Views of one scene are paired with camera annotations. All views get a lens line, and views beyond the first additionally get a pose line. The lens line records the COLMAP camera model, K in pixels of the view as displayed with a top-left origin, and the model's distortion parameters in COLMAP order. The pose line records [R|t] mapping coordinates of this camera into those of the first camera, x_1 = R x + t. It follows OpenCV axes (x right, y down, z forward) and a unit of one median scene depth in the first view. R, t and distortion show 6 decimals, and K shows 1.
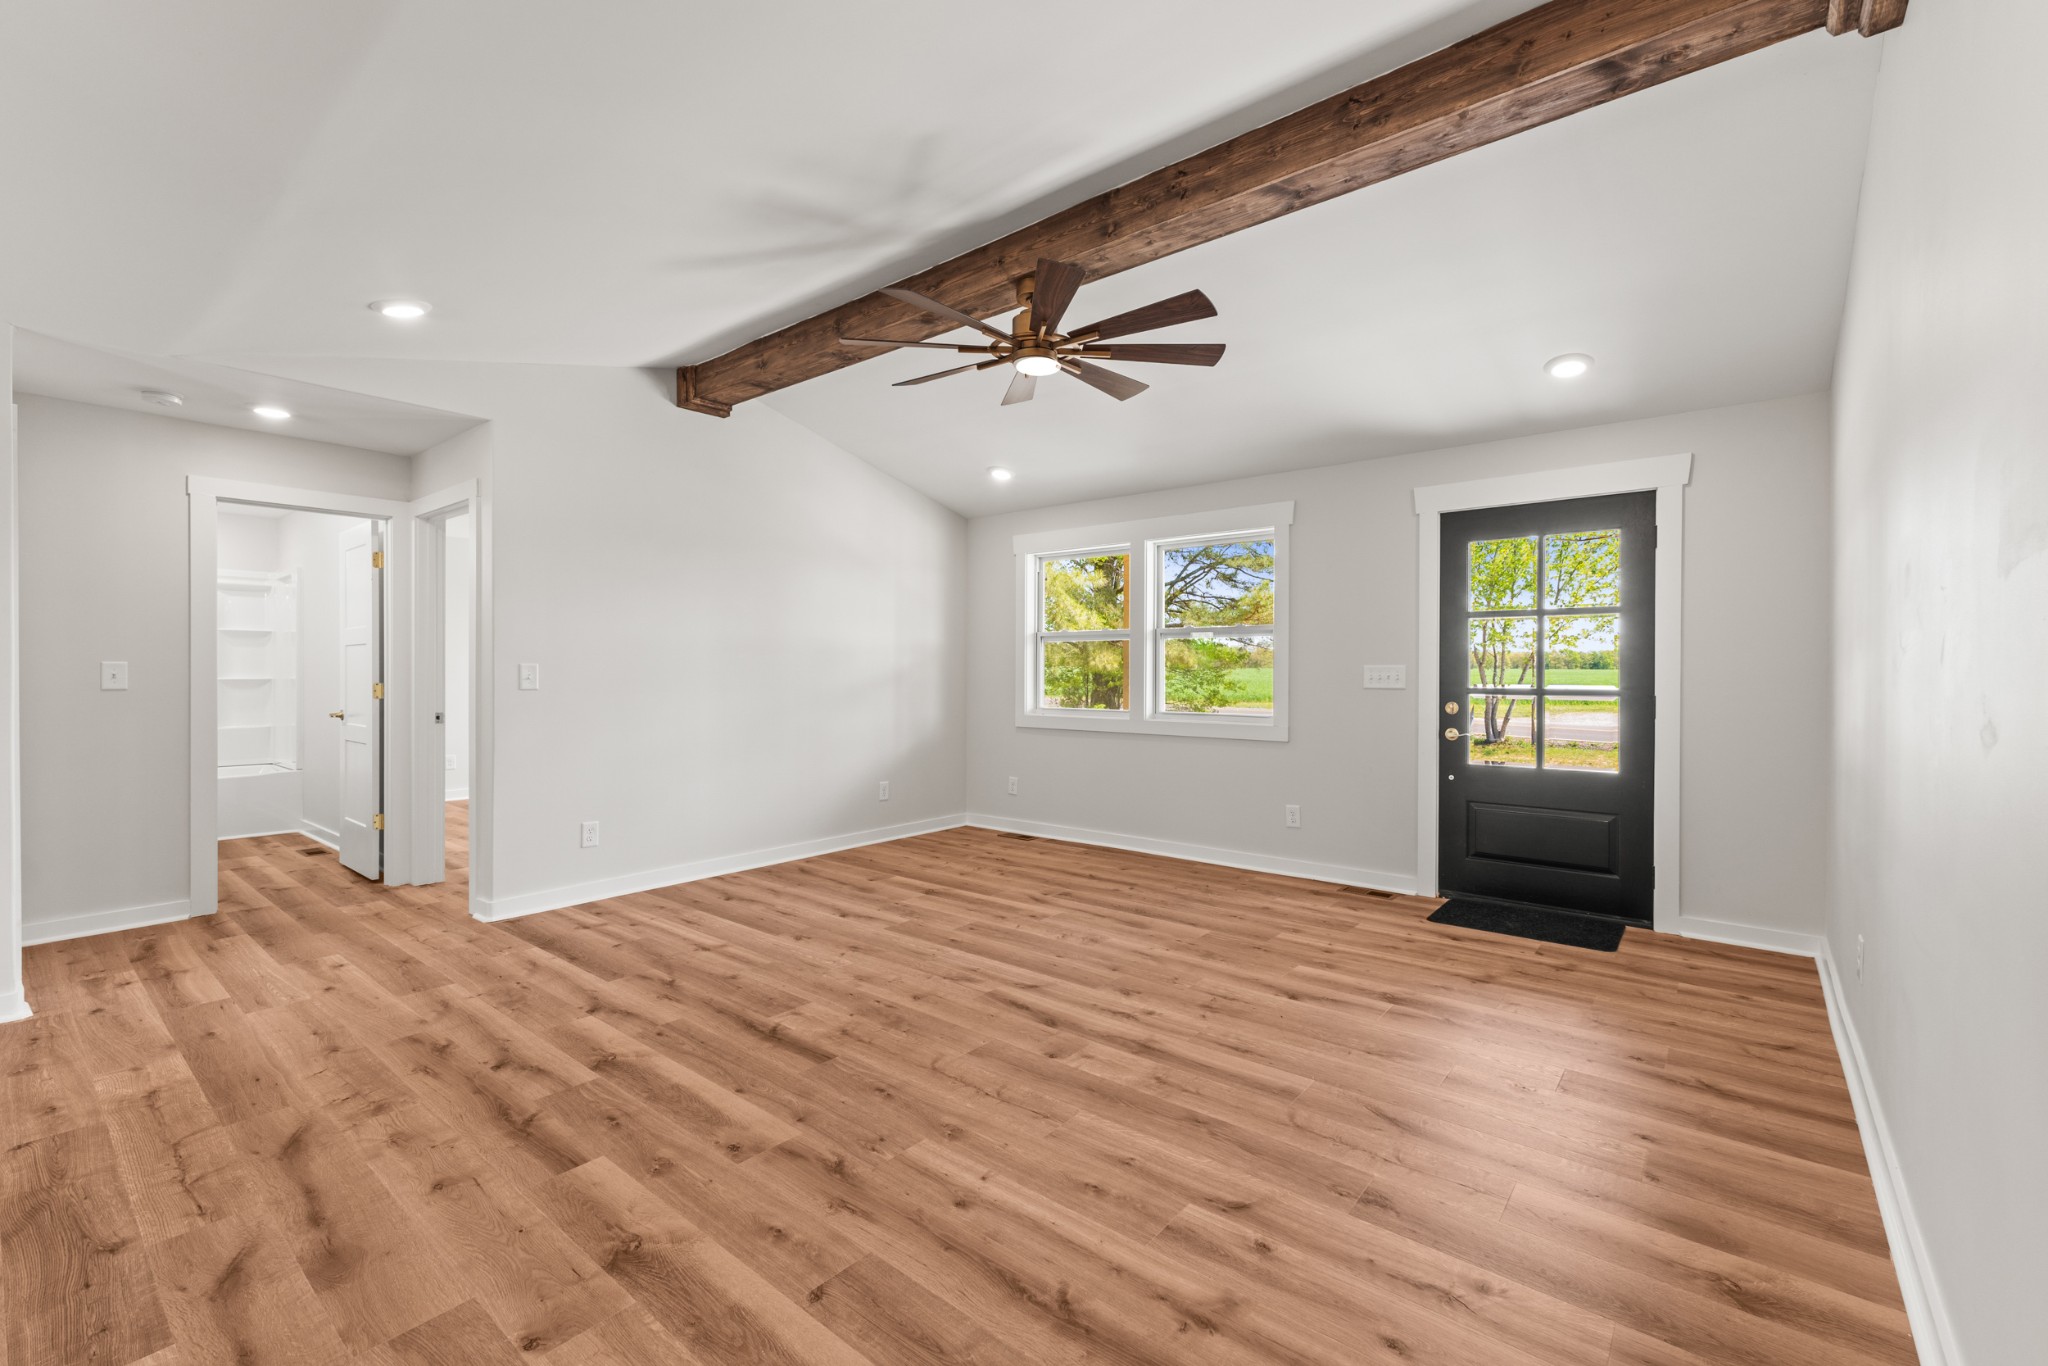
lens RADIAL K [[873.5, 0, 1018.1], [0, 873.5, 670.5], [0, 0, 1]] dist [0.001215, 0.000426]
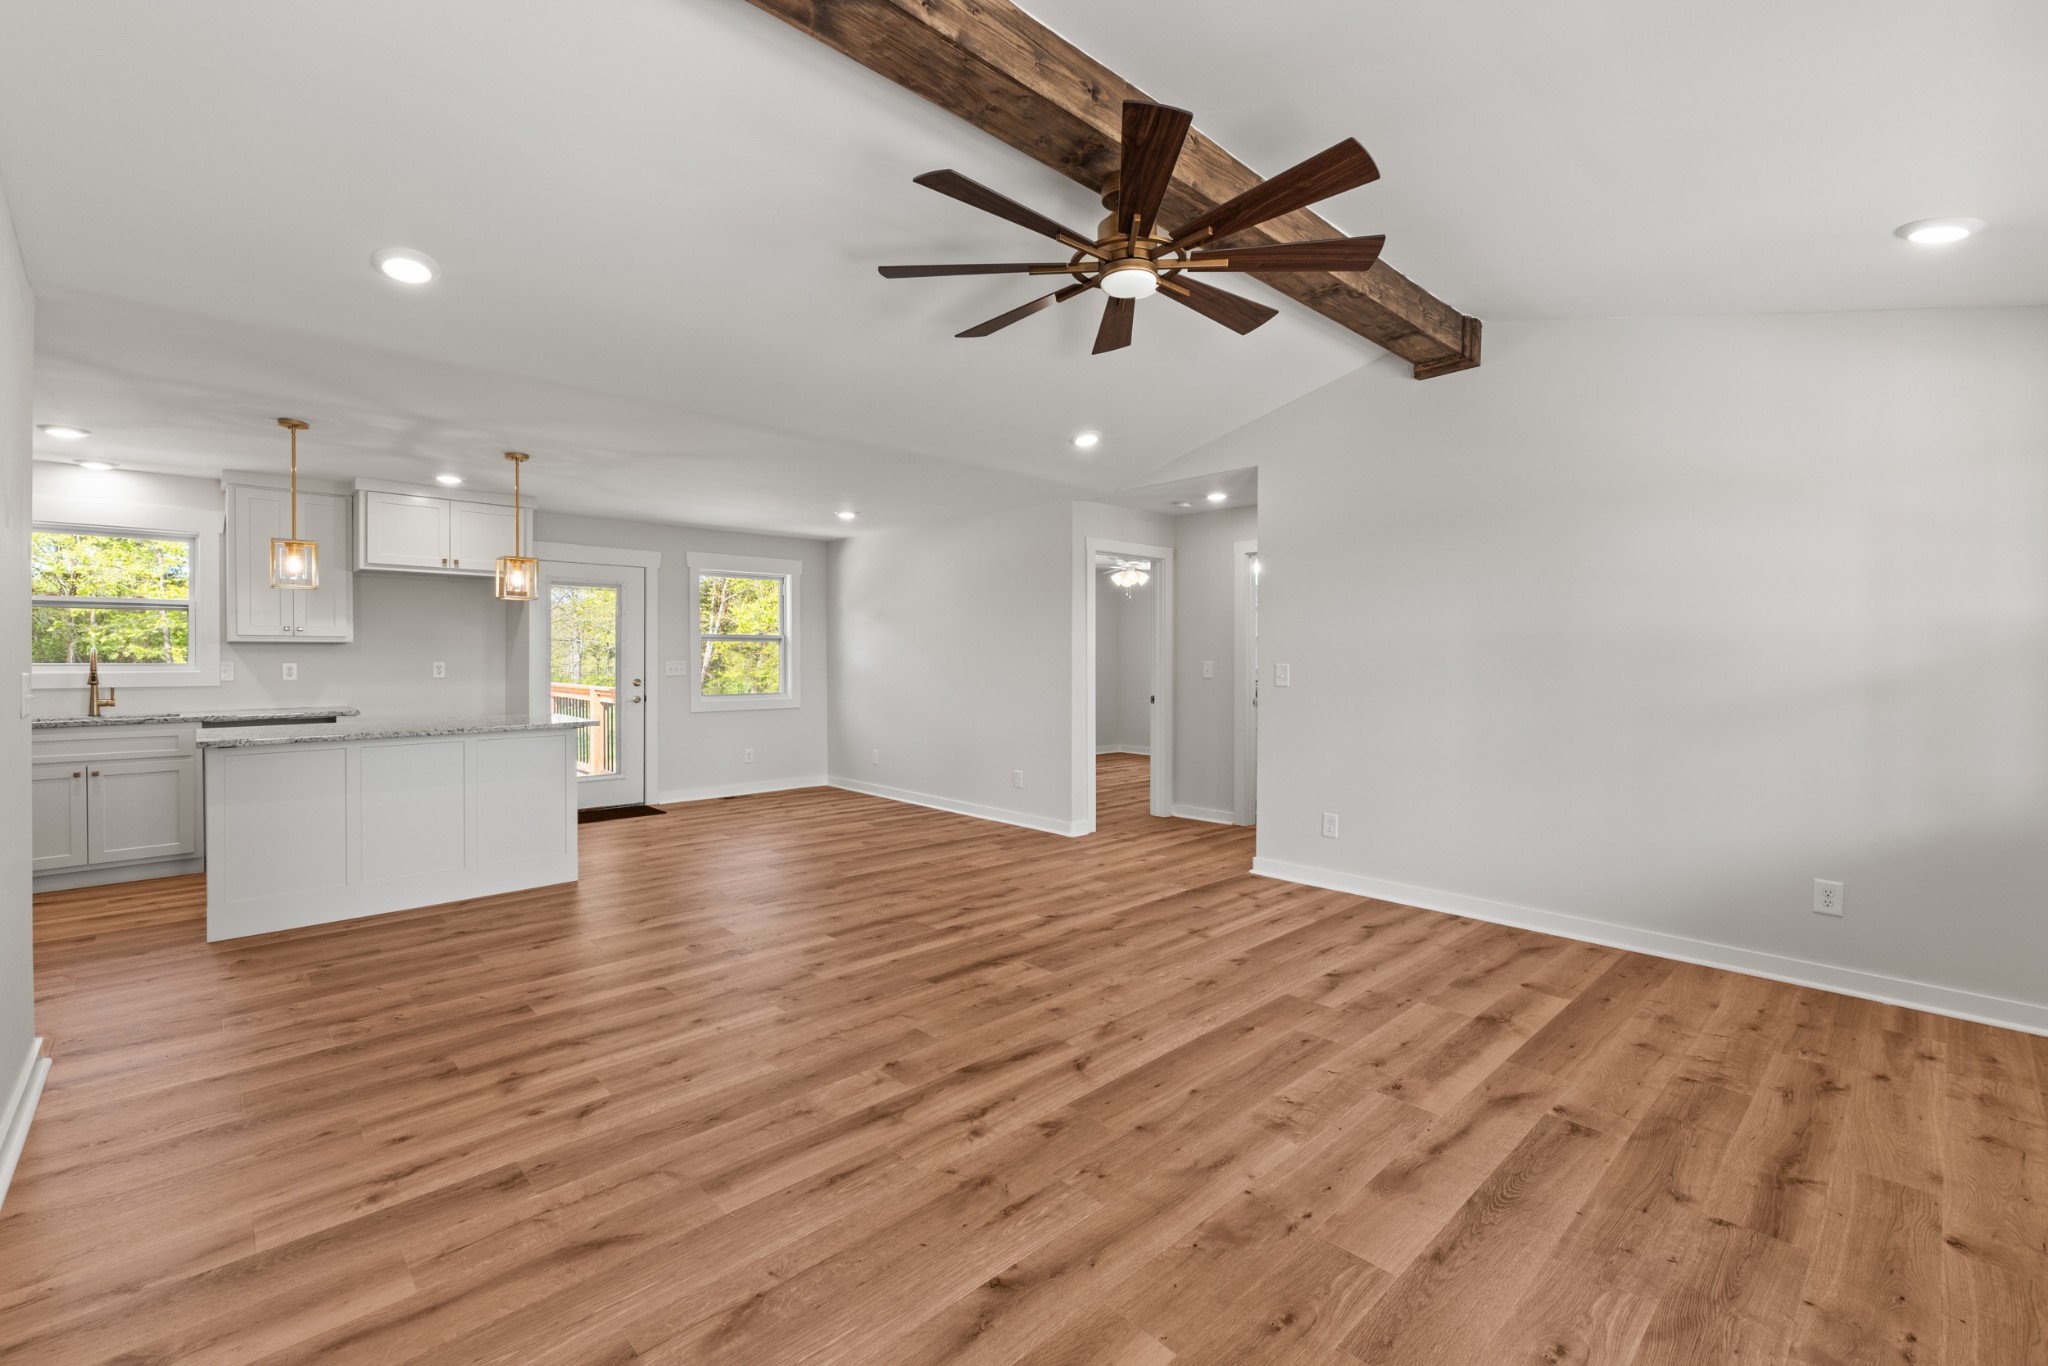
lens RADIAL K [[873.5, 0, 1018.1], [0, 873.5, 670.5], [0, 0, 1]] dist [0.001215, 0.000426]
pose [[-0.129633, 0.012447, -0.991484, 0.864182], [-0.001386, 0.999918, 0.012734, -0.017455], [0.991561, 0.003025, -0.129605, 1.098602]]
